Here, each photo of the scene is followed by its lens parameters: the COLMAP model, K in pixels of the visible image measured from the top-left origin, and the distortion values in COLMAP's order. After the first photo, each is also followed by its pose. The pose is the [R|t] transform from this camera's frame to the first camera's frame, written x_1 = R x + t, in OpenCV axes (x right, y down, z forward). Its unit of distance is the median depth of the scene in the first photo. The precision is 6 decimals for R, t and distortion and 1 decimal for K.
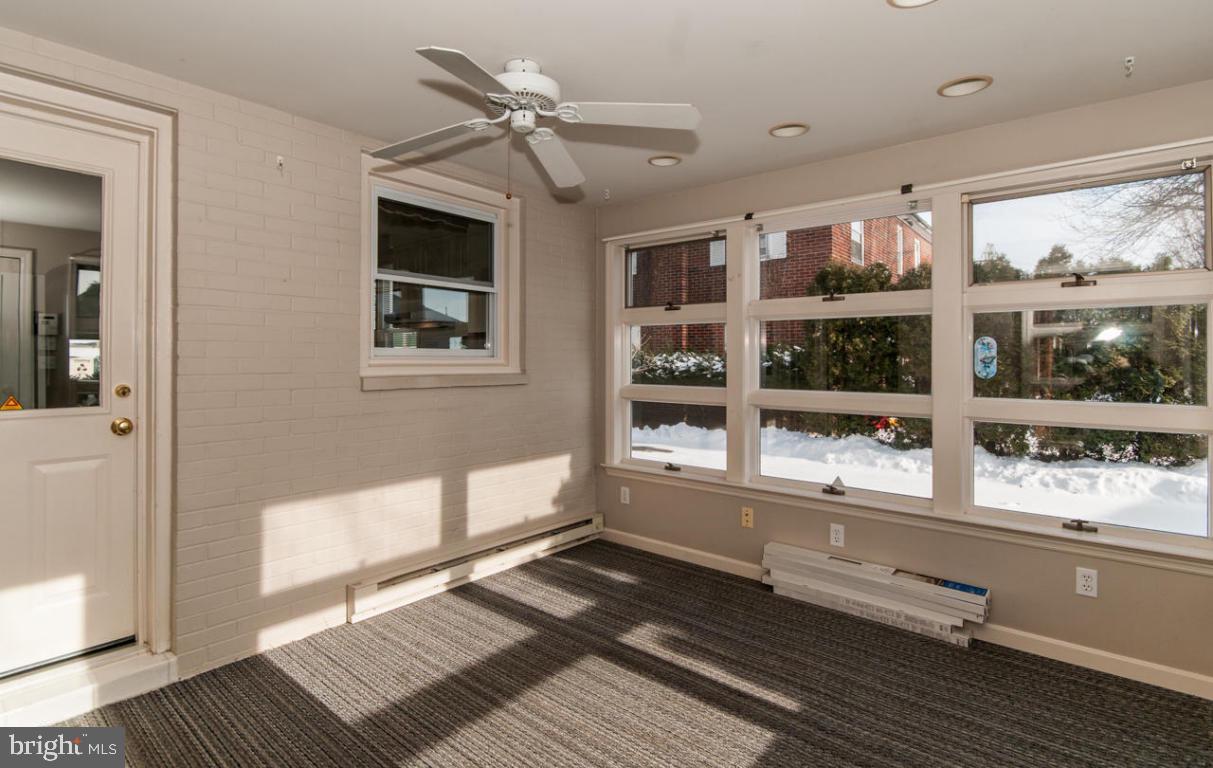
lens RADIAL K [[597.8, 0, 604.6], [0, 597.8, 342.0], [0, 0, 1]] dist [0.000082, -0.000101]
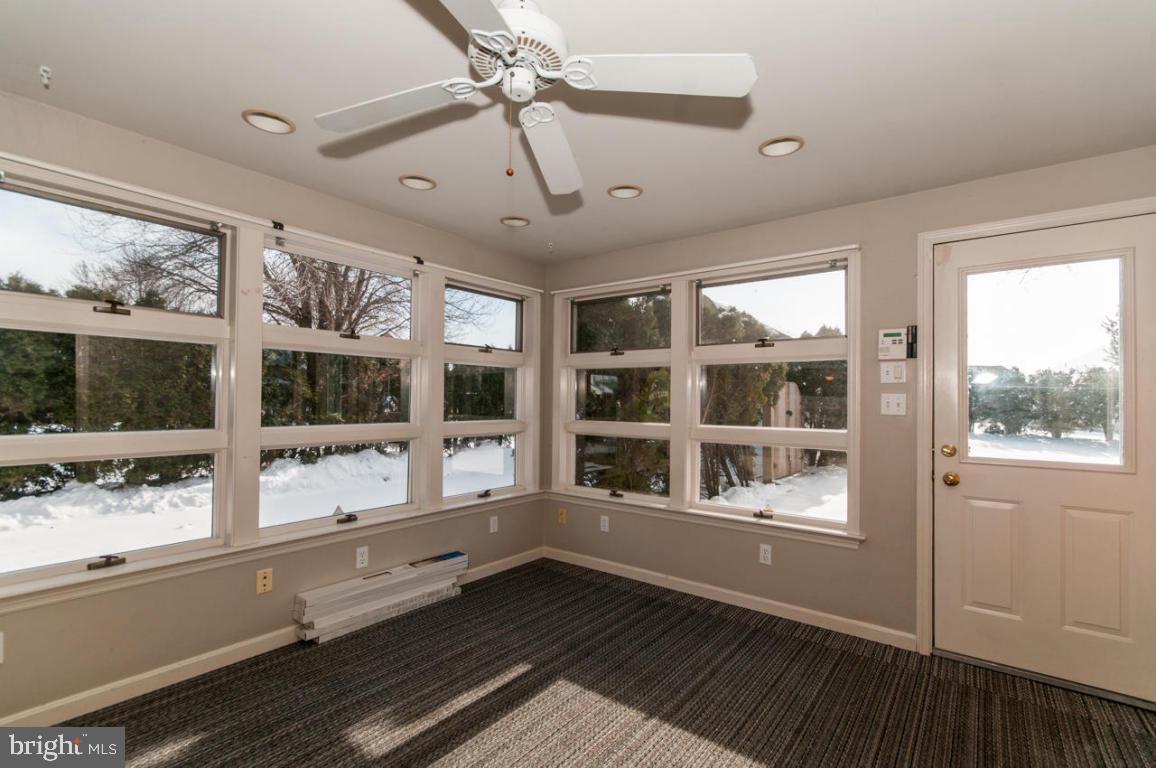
lens RADIAL K [[499.2, 0, 591.5], [0, 499.2, 379.9], [0, 0, 1]] dist [0.001211, 0.000526]
pose [[-0.041058, 0.038066, 0.998431, -0.579035], [-0.041309, 0.998355, -0.039762, 0.025791], [-0.998302, -0.042876, -0.039418, 0.687446]]
